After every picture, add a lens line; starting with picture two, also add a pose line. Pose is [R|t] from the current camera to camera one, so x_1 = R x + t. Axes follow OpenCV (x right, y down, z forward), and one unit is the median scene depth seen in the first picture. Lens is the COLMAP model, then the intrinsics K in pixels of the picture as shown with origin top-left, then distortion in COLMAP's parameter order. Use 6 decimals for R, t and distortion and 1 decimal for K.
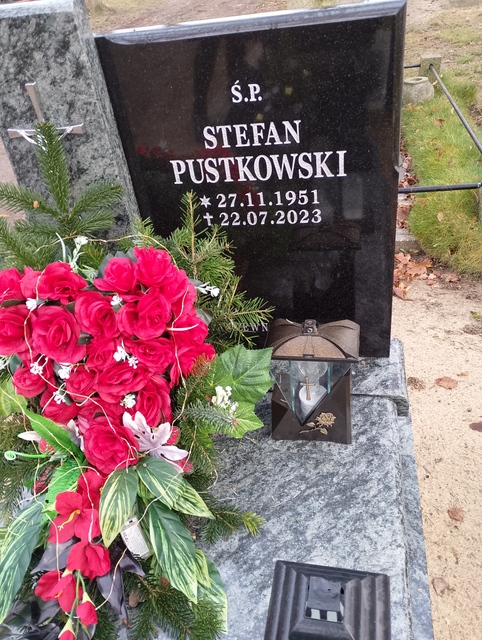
lens RADIAL K [[521.4, 0, 241.2], [0, 521.4, 308.5], [0, 0, 1]] dist [0.086274, -0.099067]
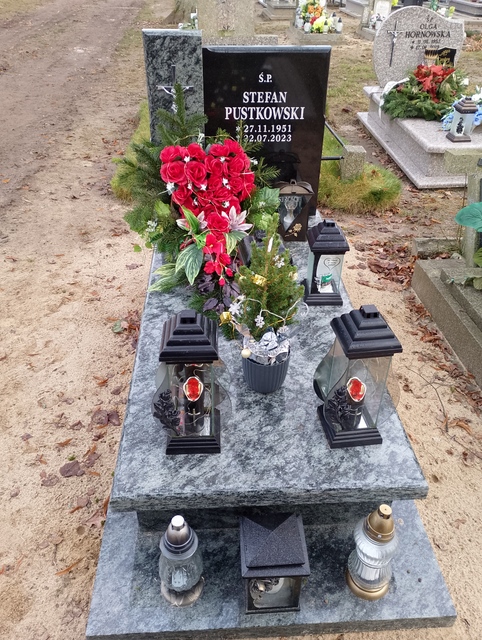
lens RADIAL K [[521.4, 0, 241.2], [0, 521.4, 308.5], [0, 0, 1]] dist [0.086274, -0.099067]
pose [[0.962416, -0.023560, 0.270557, -0.700940], [0.031667, 0.999170, -0.025638, 0.621938], [-0.269729, 0.033242, 0.962362, -1.106987]]
